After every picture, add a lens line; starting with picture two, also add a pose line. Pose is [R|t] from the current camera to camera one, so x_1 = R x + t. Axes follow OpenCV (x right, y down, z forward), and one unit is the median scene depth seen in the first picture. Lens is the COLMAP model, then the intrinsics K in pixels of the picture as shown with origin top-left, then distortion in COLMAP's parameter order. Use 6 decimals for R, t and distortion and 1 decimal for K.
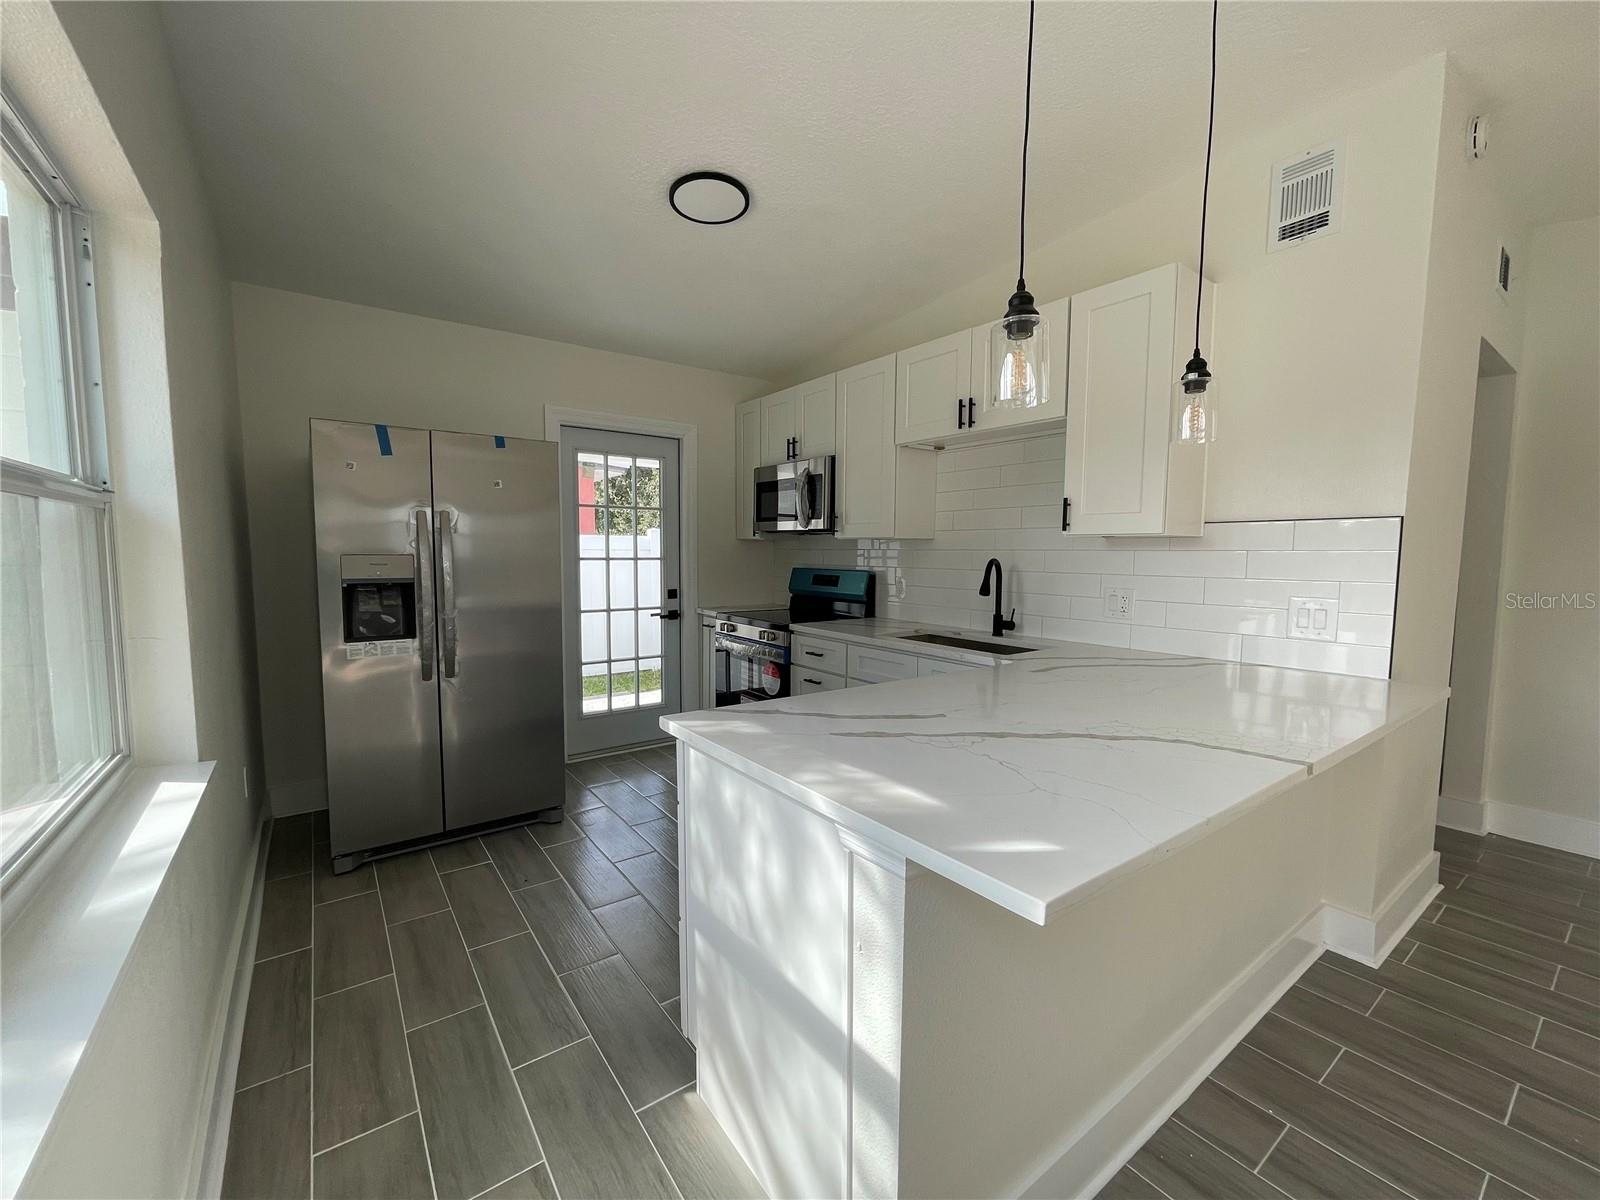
lens RADIAL K [[647.4, 0, 796.9], [0, 647.4, 603.5], [0, 0, 1]] dist [-0.015208, -0.000100]
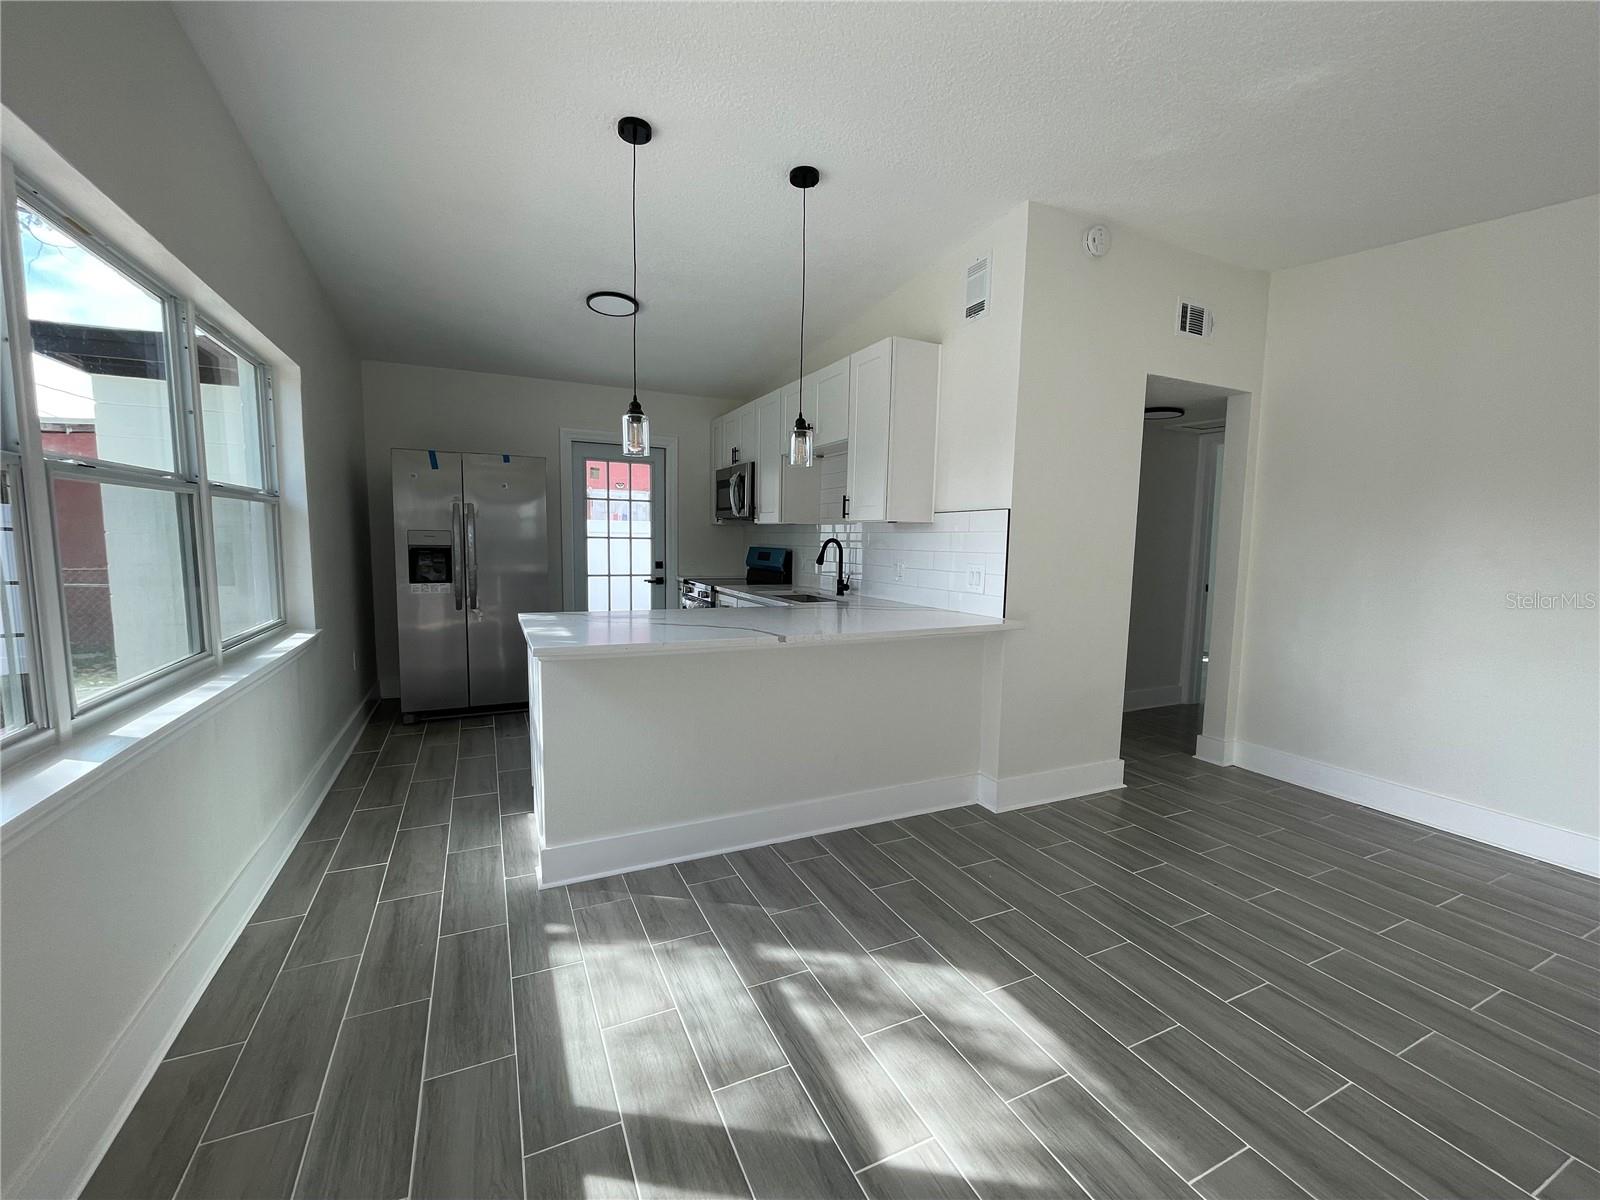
lens RADIAL K [[647.4, 0, 796.8], [0, 647.4, 602.7], [0, 0, 1]] dist [-0.015208, -0.000100]
pose [[0.983406, 0.028936, -0.179097, 0.502582], [-0.026016, 0.999488, 0.018631, 0.046715], [0.179544, -0.013662, 0.983655, -0.395699]]
